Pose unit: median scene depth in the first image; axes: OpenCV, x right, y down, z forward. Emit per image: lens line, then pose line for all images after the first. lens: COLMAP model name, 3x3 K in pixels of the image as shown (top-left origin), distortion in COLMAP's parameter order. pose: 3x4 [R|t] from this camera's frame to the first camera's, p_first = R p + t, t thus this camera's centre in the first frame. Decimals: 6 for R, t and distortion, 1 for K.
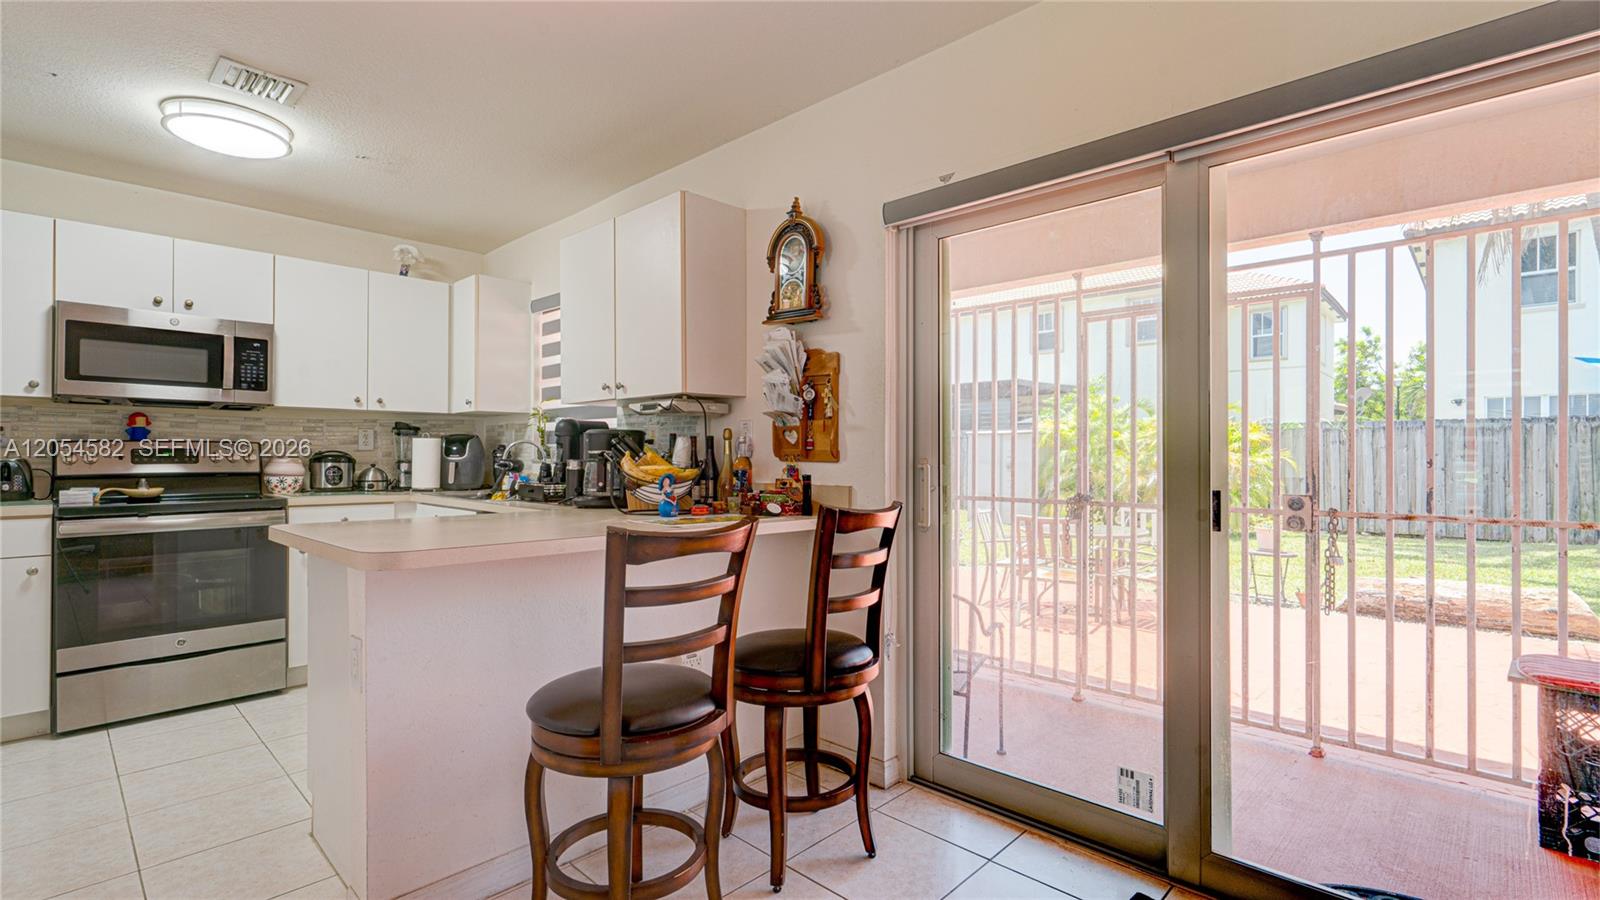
lens RADIAL K [[728.0, 0, 804.3], [0, 728.0, 453.7], [0, 0, 1]] dist [0.002368, 0.000073]
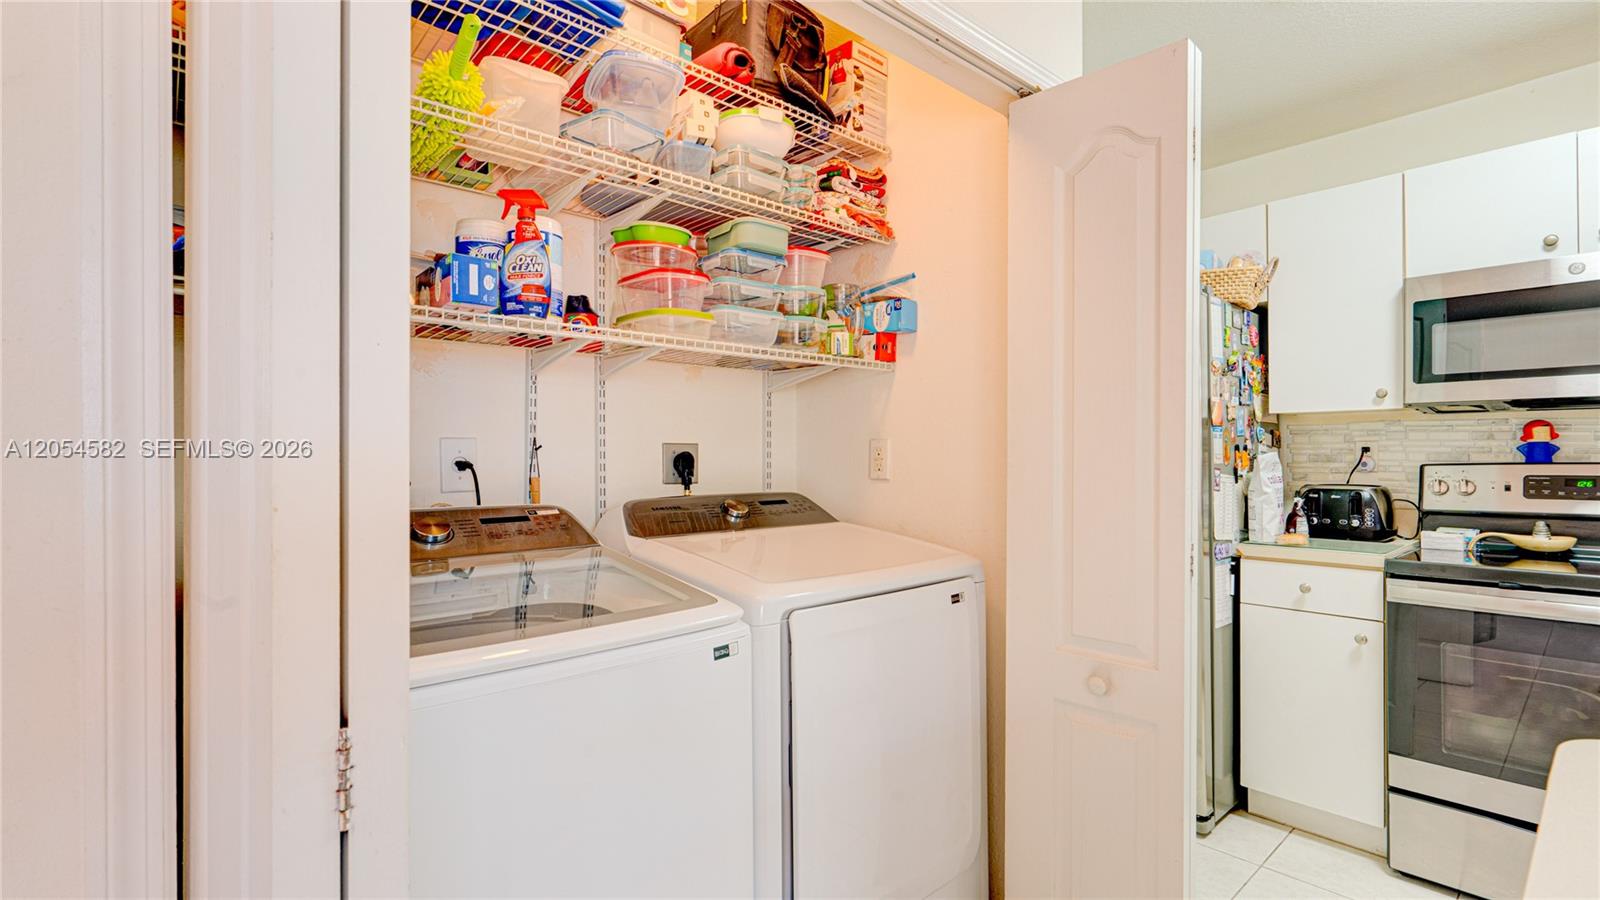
lens RADIAL K [[728.0, 0, 806.1], [0, 728.0, 451.5], [0, 0, 1]] dist [0.002368, 0.000073]
pose [[-0.082802, -0.006378, -0.996546, -0.225026], [0.009342, 0.999931, -0.007176, -0.032808], [0.996522, -0.009904, -0.082737, 0.445032]]
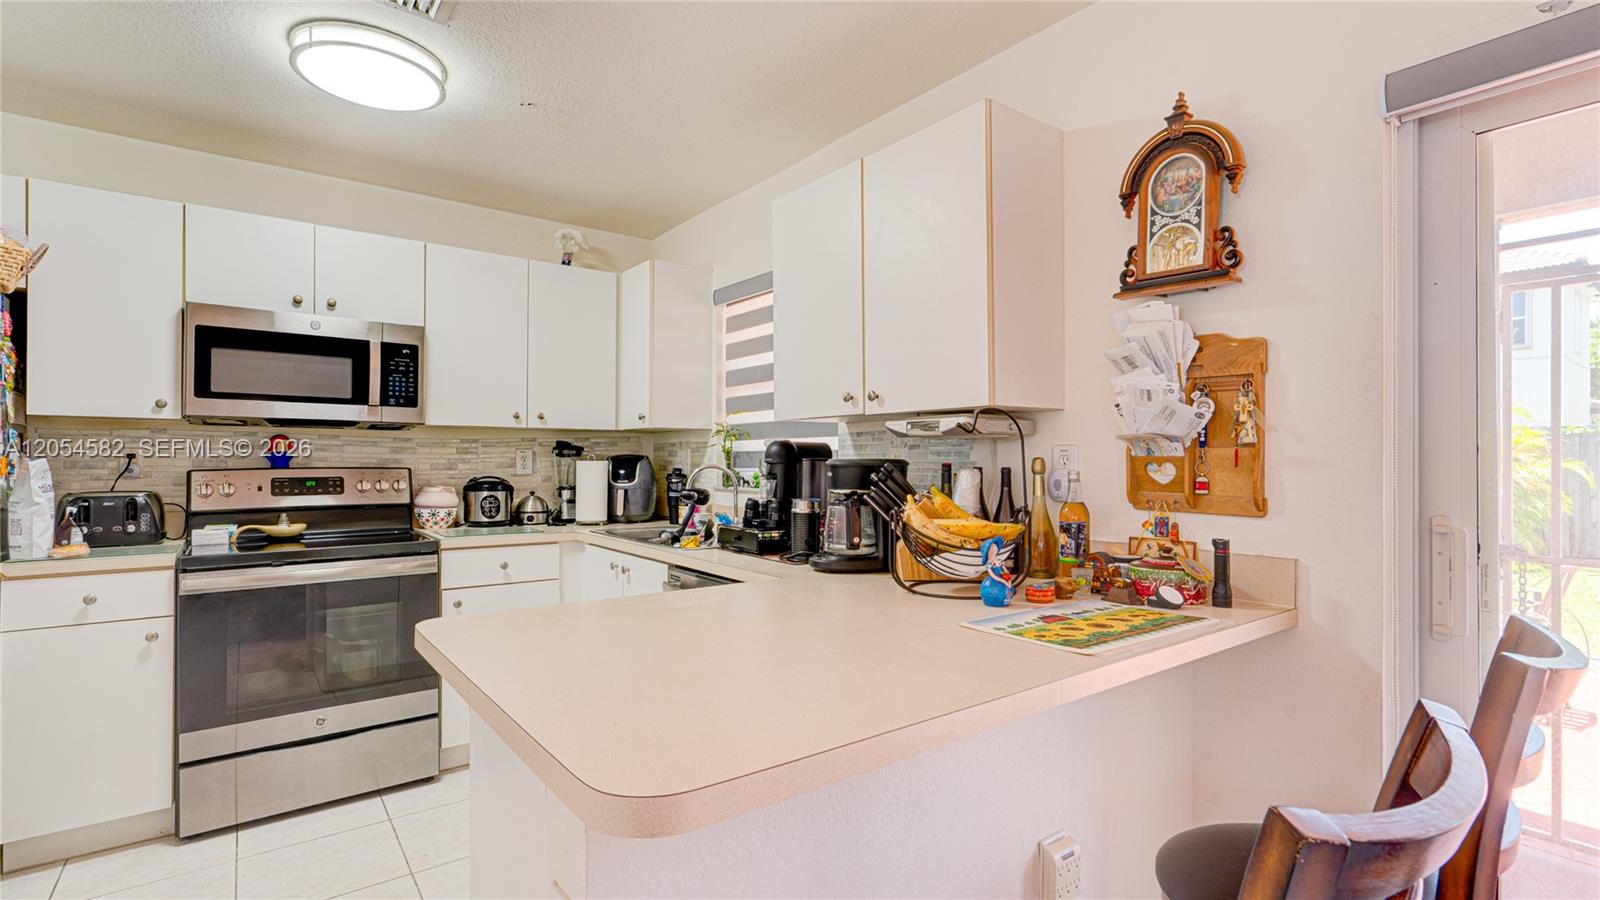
lens RADIAL K [[728.0, 0, 803.3], [0, 728.0, 457.9], [0, 0, 1]] dist [0.002368, 0.000073]
pose [[0.988581, -0.000765, -0.150689, -0.207664], [0.001033, 0.999998, 0.001702, -0.033632], [0.150687, -0.001838, 0.988580, 0.287544]]
